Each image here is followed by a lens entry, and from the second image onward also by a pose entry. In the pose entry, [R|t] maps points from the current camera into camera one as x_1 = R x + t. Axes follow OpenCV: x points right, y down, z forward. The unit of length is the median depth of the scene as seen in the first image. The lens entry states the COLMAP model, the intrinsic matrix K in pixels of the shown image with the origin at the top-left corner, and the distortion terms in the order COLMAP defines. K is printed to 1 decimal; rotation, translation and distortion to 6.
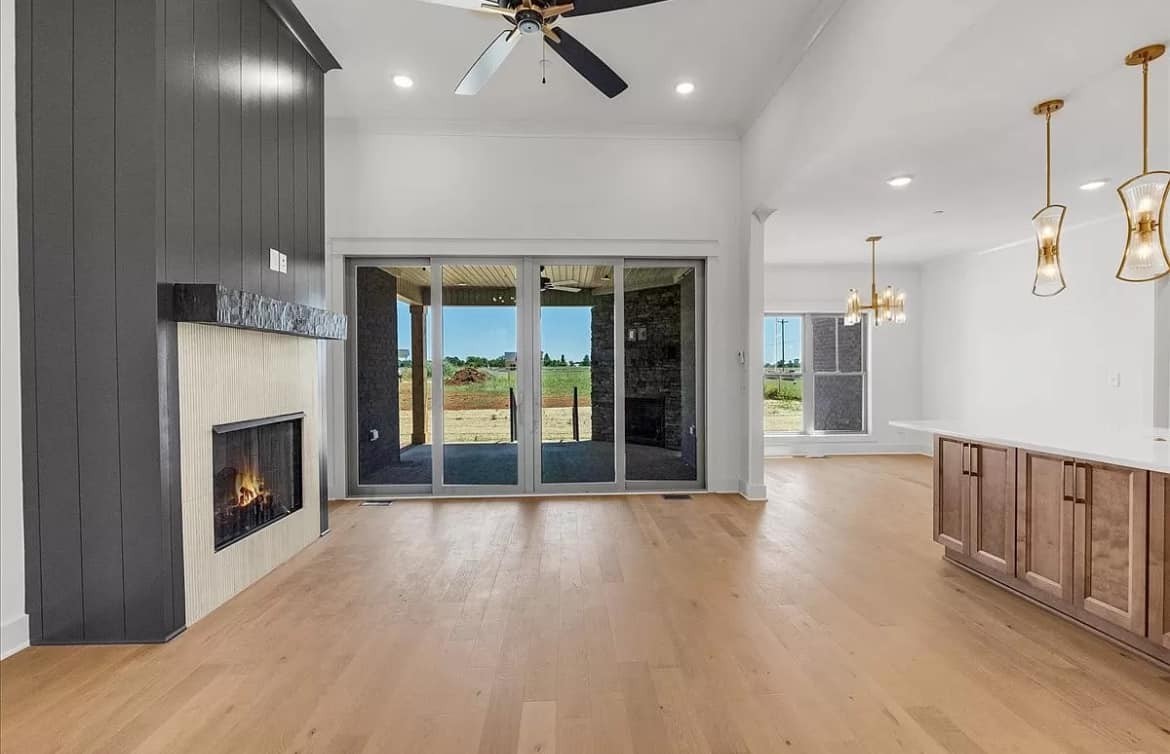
lens RADIAL K [[504.8, 0, 585.8], [0, 504.8, 370.3], [0, 0, 1]] dist [-0.002318, 0.000773]
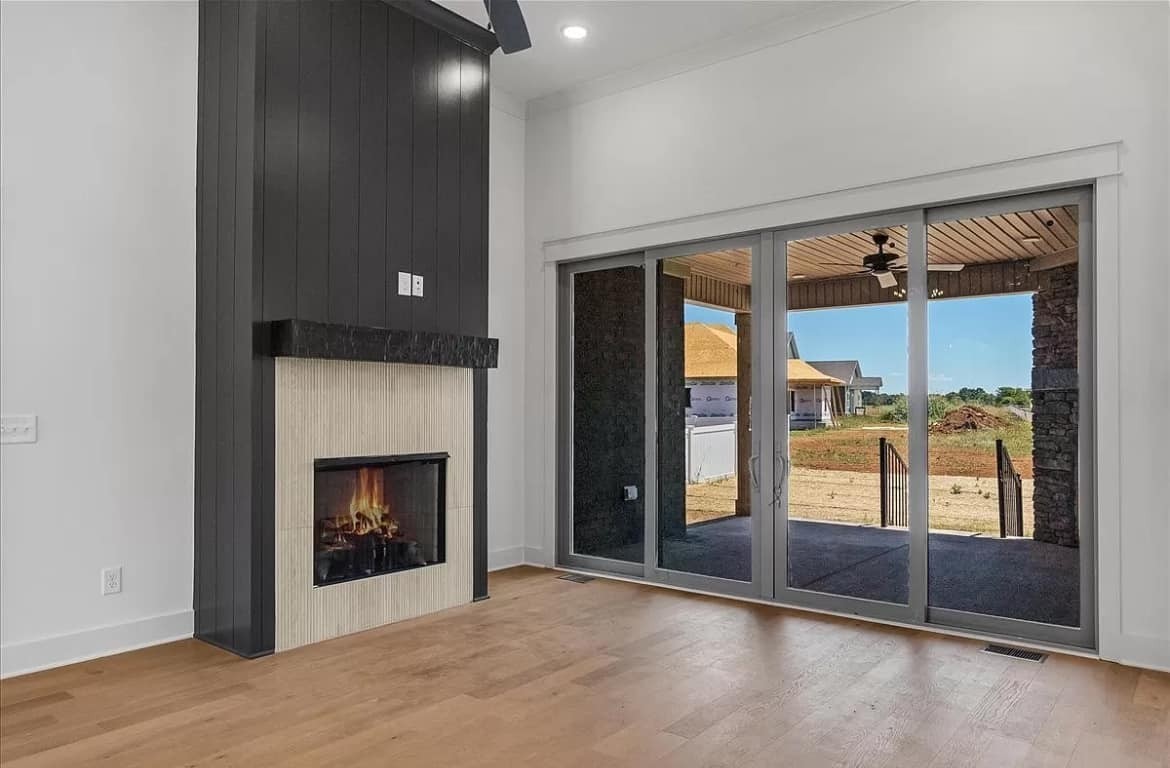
lens RADIAL K [[786.6, 0, 584.9], [0, 786.6, 392.9], [0, 0, 1]] dist [0.007257, 0.001663]
pose [[0.757035, -0.007192, -0.653335, 0.366356], [-0.006866, 0.999797, -0.018962, 0.002826], [0.653338, 0.018841, 0.756832, 0.089628]]
